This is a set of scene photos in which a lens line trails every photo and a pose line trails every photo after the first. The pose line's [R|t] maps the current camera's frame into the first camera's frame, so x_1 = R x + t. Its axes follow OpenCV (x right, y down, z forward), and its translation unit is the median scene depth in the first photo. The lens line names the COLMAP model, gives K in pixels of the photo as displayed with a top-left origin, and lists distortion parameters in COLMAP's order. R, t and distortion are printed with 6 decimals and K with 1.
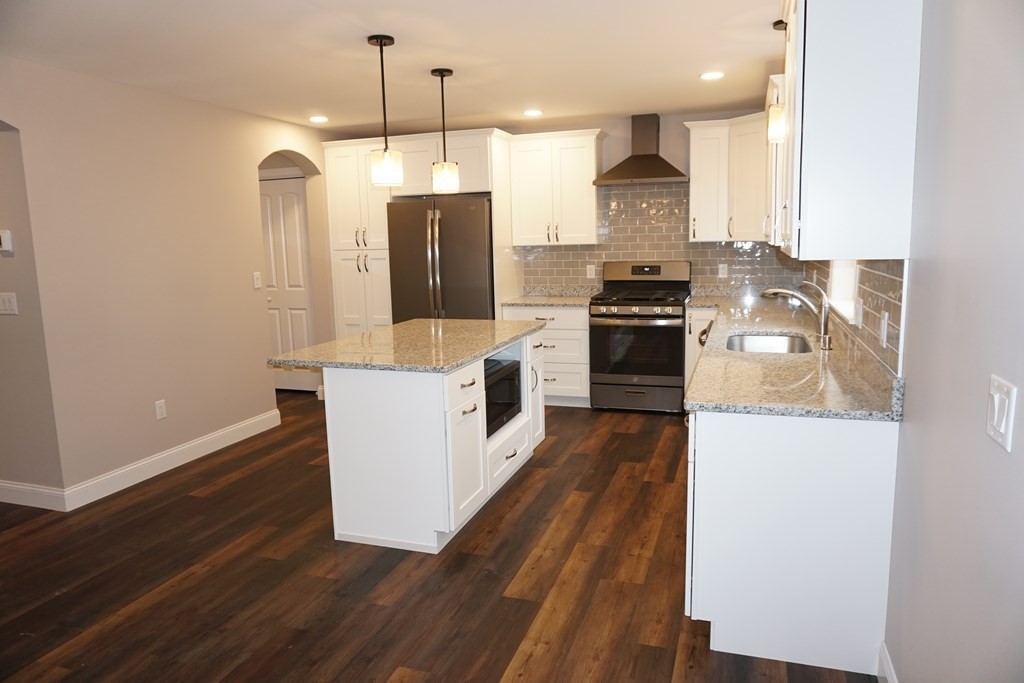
lens RADIAL K [[681.0, 0, 512.0], [0, 681.0, 341.5], [0, 0, 1]] dist [-0.047009, 0.027728]
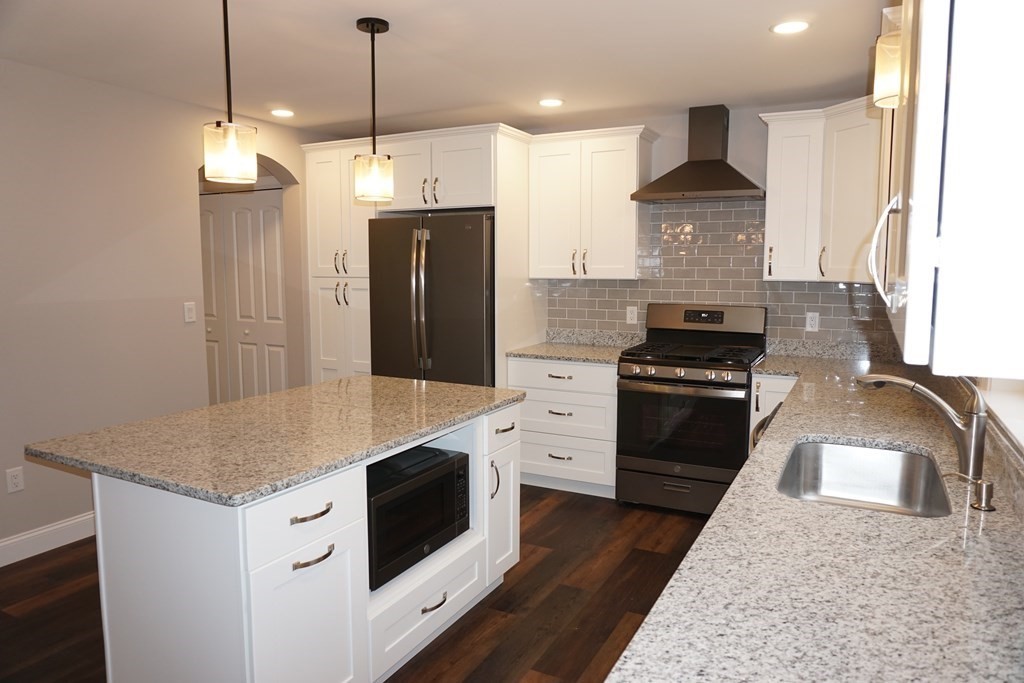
lens RADIAL K [[681.0, 0, 512.0], [0, 681.0, 341.5], [0, 0, 1]] dist [-0.047009, 0.027728]
pose [[0.987993, 0.044039, -0.148089, 0.107315], [-0.050021, 0.998066, -0.036911, -0.042499], [0.146177, 0.043875, 0.988285, 0.256093]]
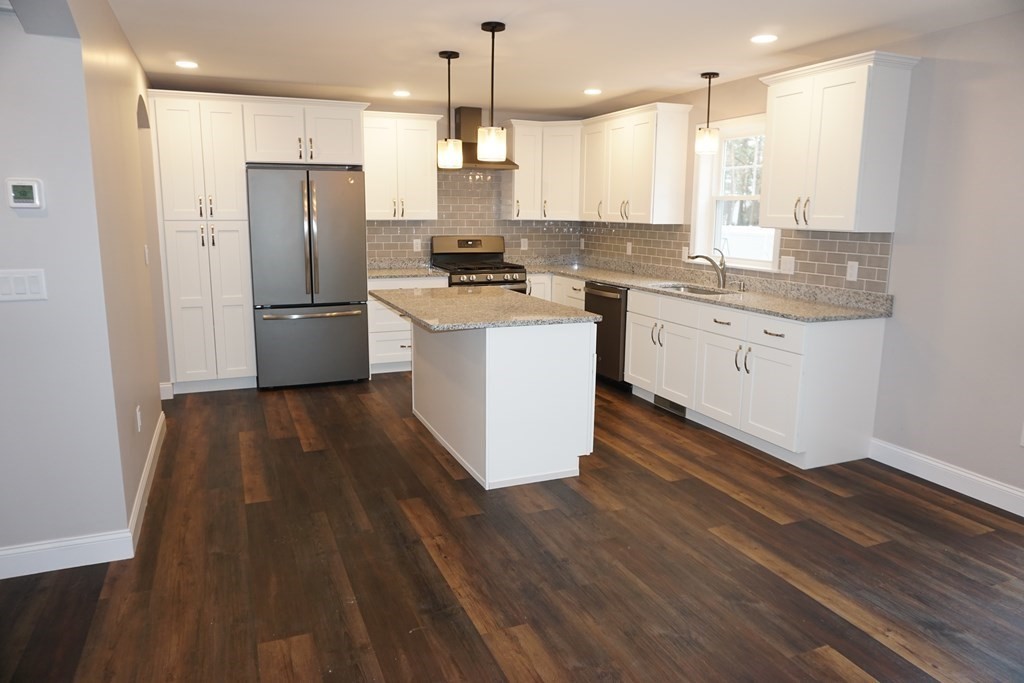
lens RADIAL K [[681.0, 0, 512.0], [0, 681.0, 341.5], [0, 0, 1]] dist [-0.047009, 0.027728]
pose [[0.746869, -0.092670, 0.658482, -0.549250], [0.073887, 0.995675, 0.056320, 0.000136], [-0.660854, 0.006590, 0.750486, 0.096856]]
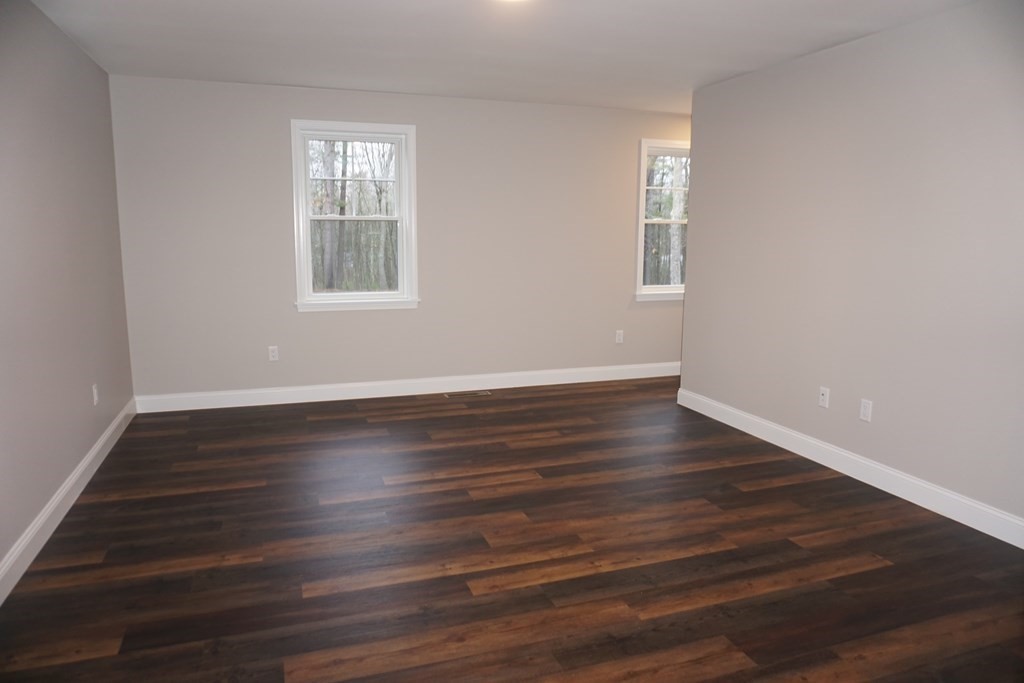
lens RADIAL K [[681.0, 0, 512.0], [0, 681.0, 341.5], [0, 0, 1]] dist [-0.047009, 0.027728]
pose [[-0.623335, -0.102863, 0.775160, -0.314141], [0.128552, 0.964342, 0.231341, -0.089078], [-0.771316, 0.243852, -0.587884, 0.739394]]
